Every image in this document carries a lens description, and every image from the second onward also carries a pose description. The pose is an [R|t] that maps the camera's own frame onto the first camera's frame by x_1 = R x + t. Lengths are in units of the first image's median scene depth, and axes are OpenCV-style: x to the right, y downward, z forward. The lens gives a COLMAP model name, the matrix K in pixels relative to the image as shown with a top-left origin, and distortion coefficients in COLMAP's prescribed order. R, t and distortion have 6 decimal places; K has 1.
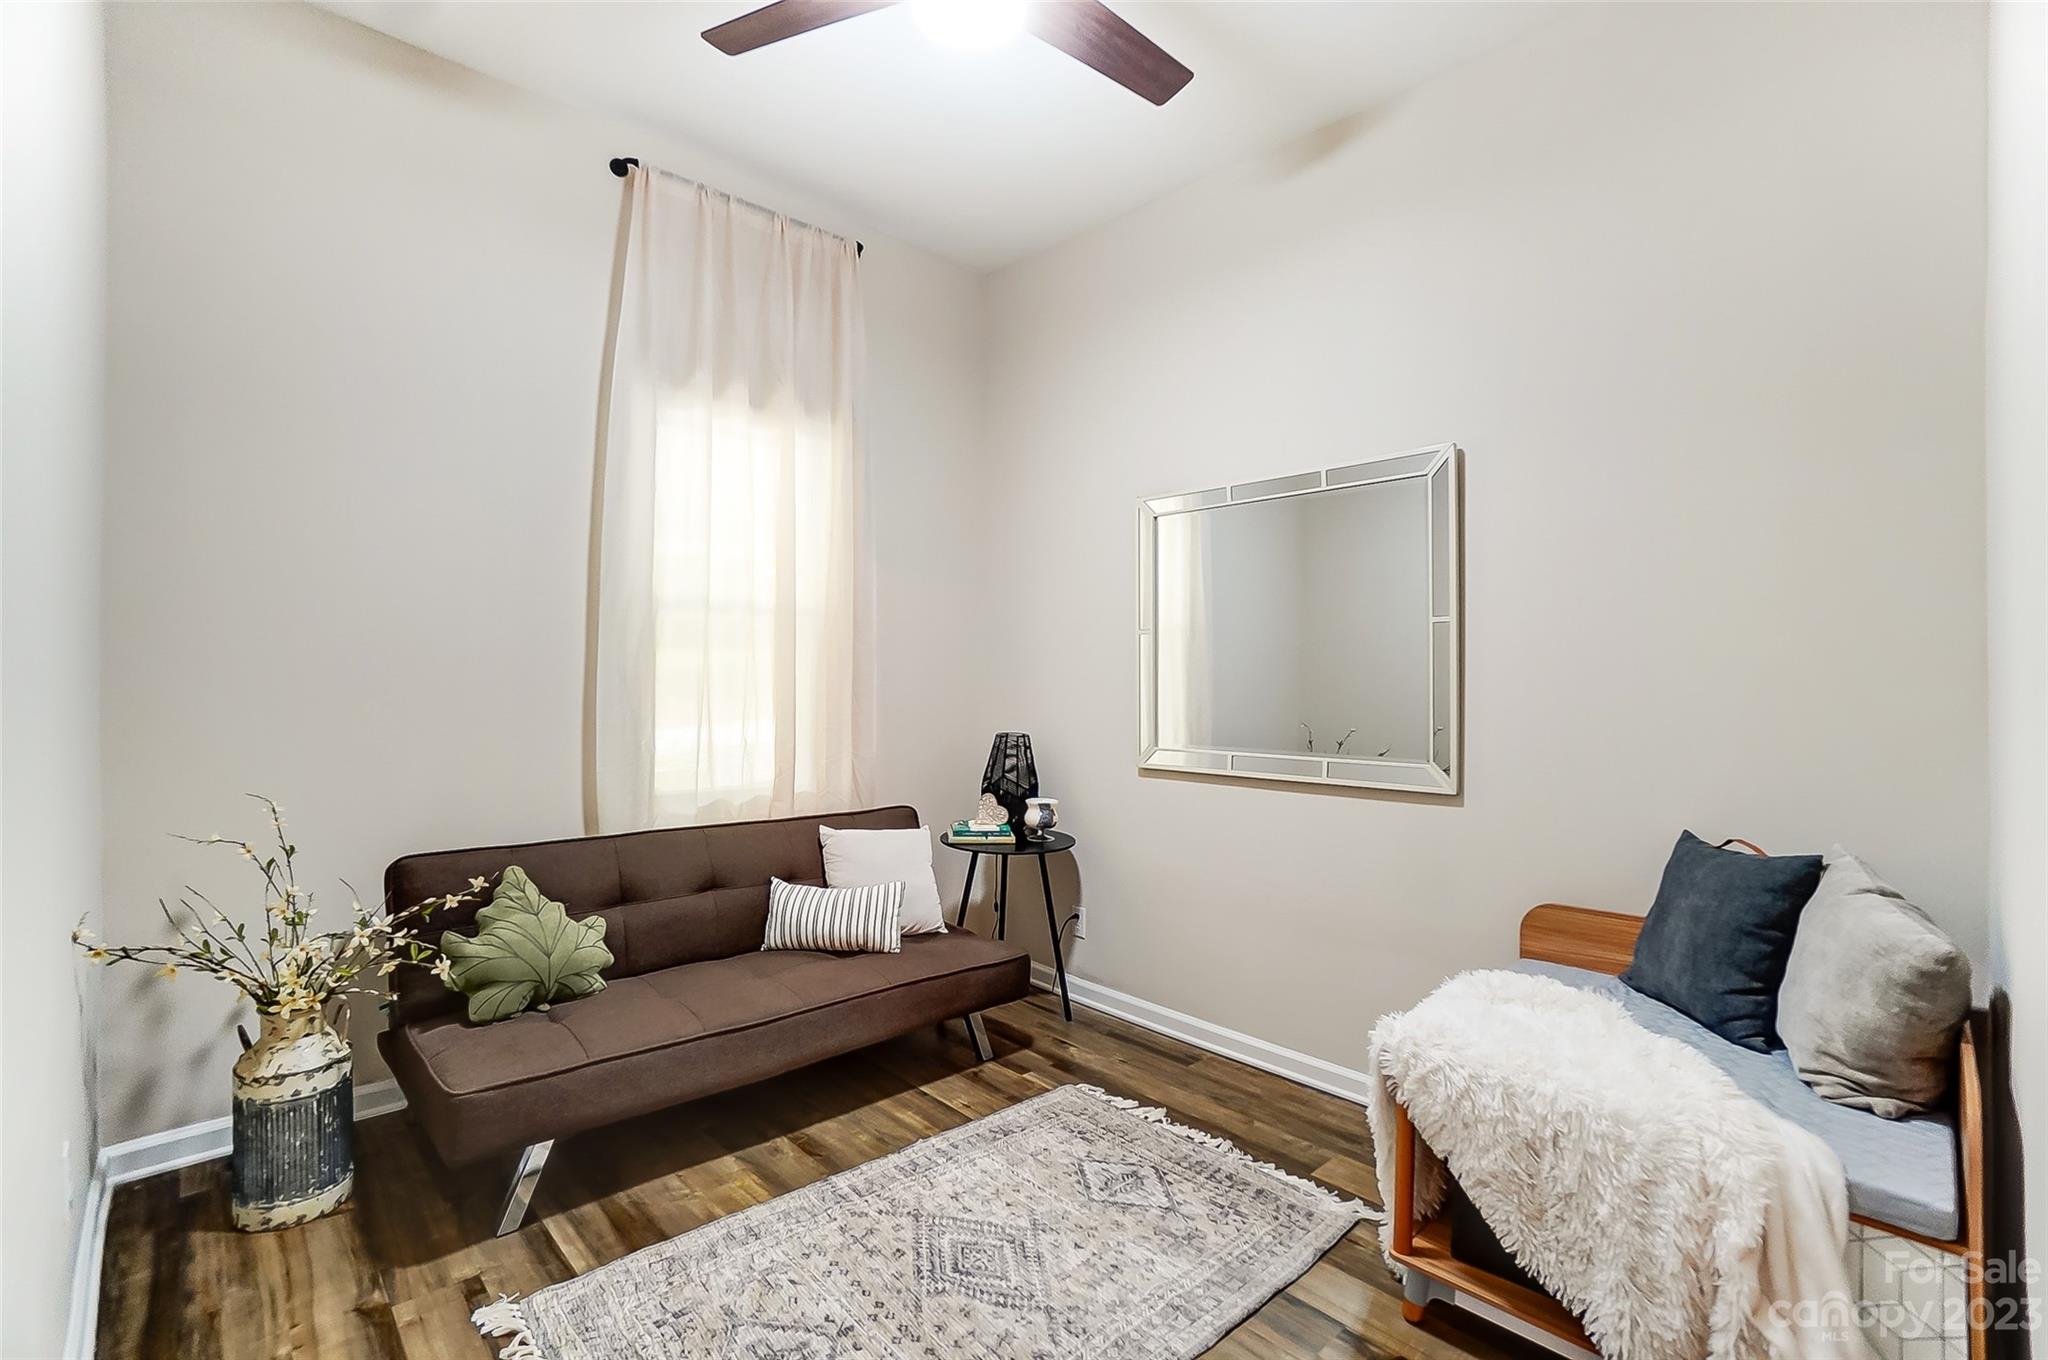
lens RADIAL K [[925.0, 0, 1018.5], [0, 925.0, 685.8], [0, 0, 1]] dist [-0.063859, 0.021978]
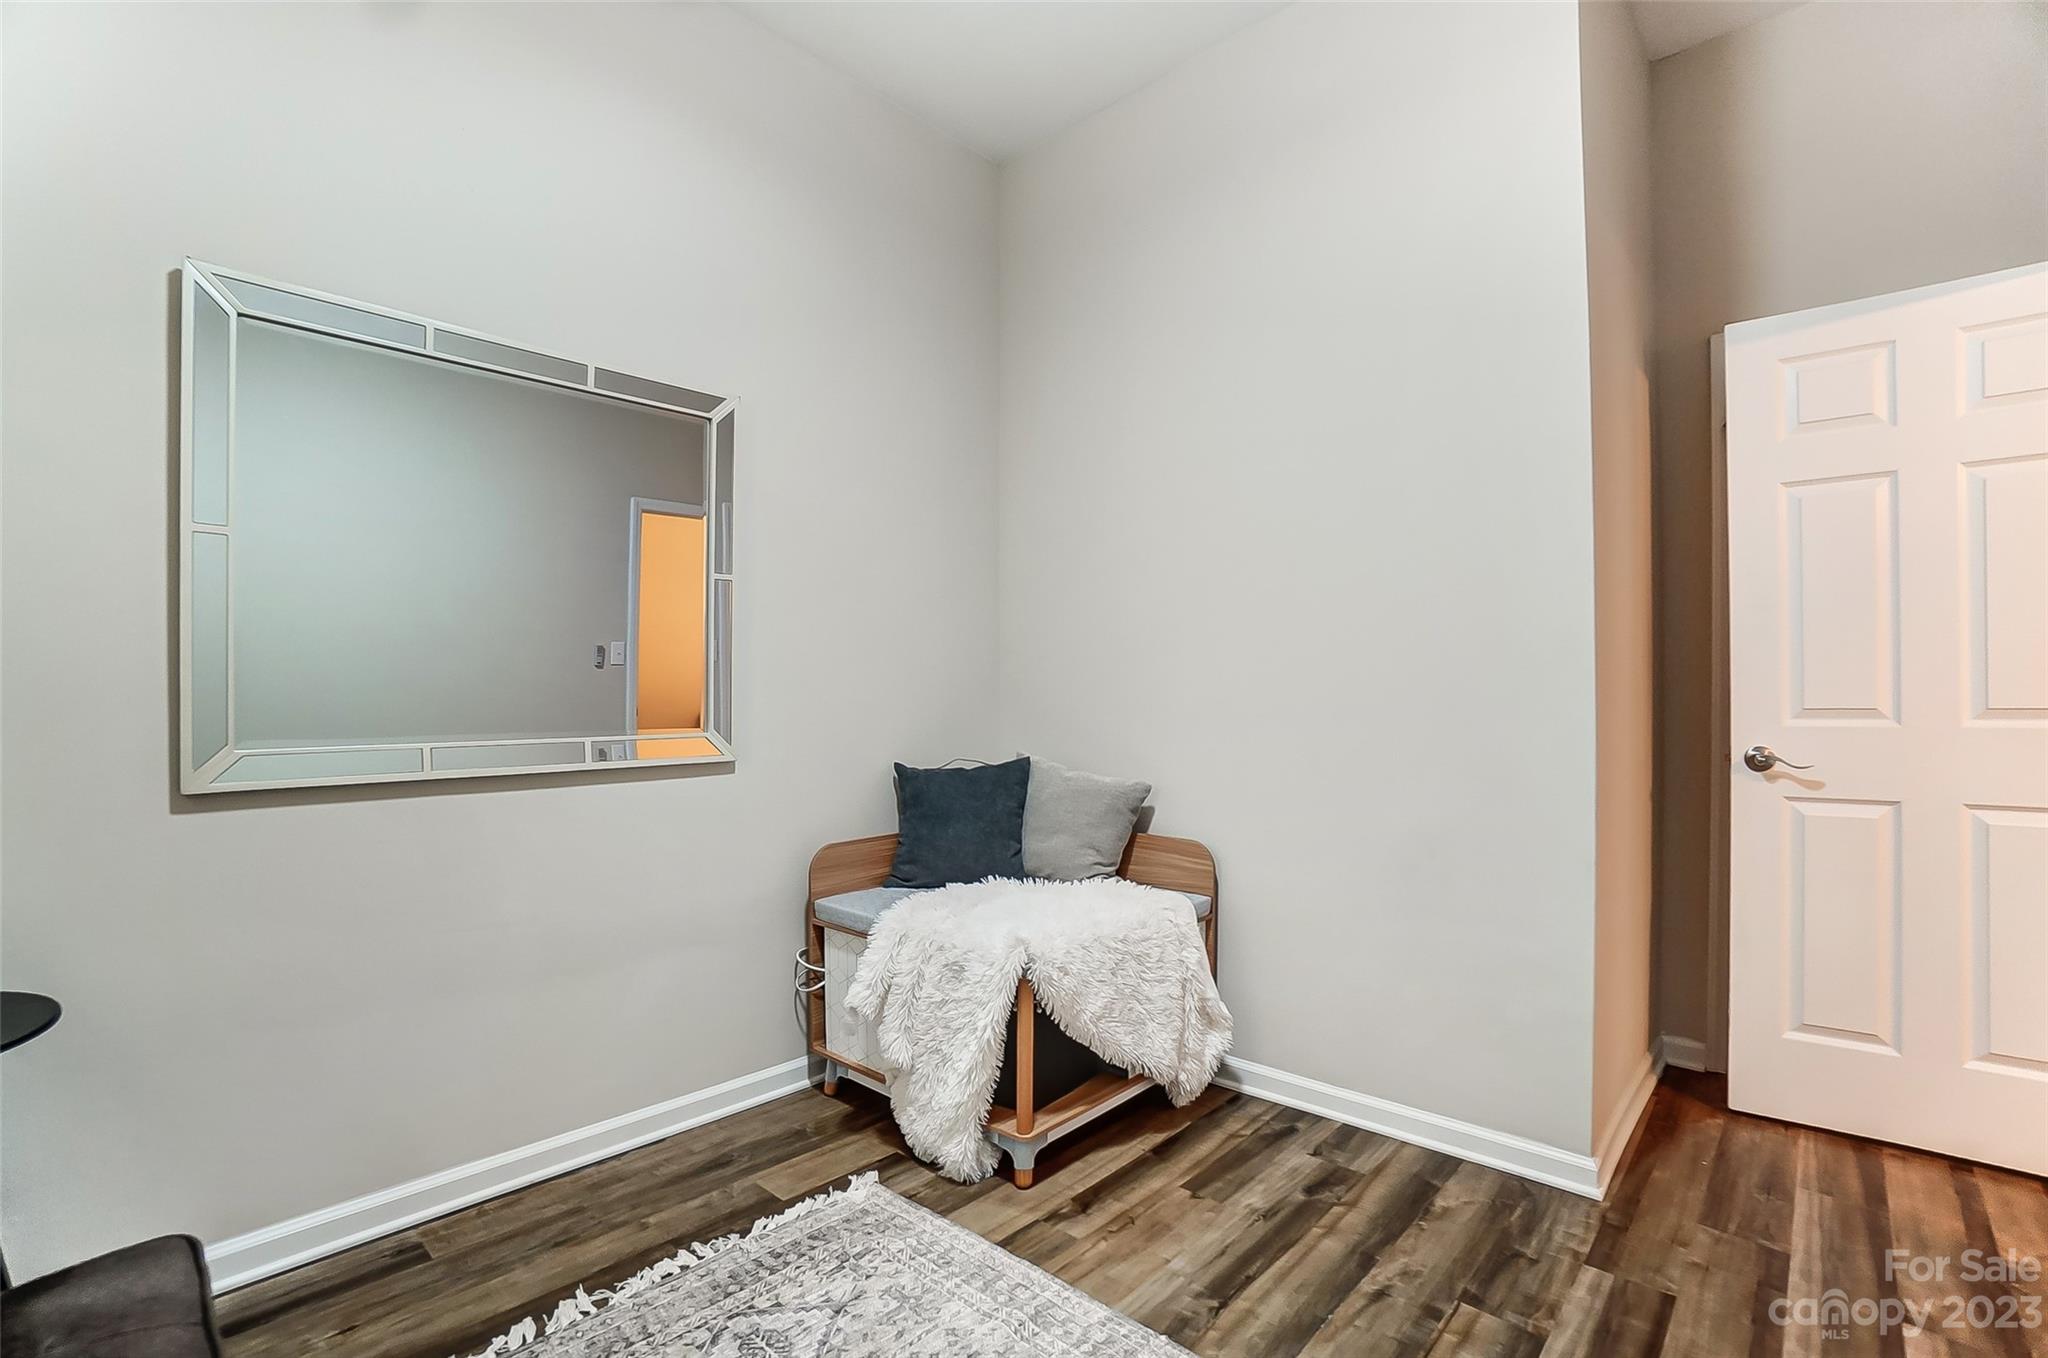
lens RADIAL K [[925.0, 0, 1018.5], [0, 925.0, 684.8], [0, 0, 1]] dist [-0.063859, 0.021978]
pose [[-0.077936, 0.000000, 0.996958, -0.508189], [0.003784, 0.999993, 0.000296, 0.038471], [-0.996951, 0.003795, -0.077936, 0.755425]]
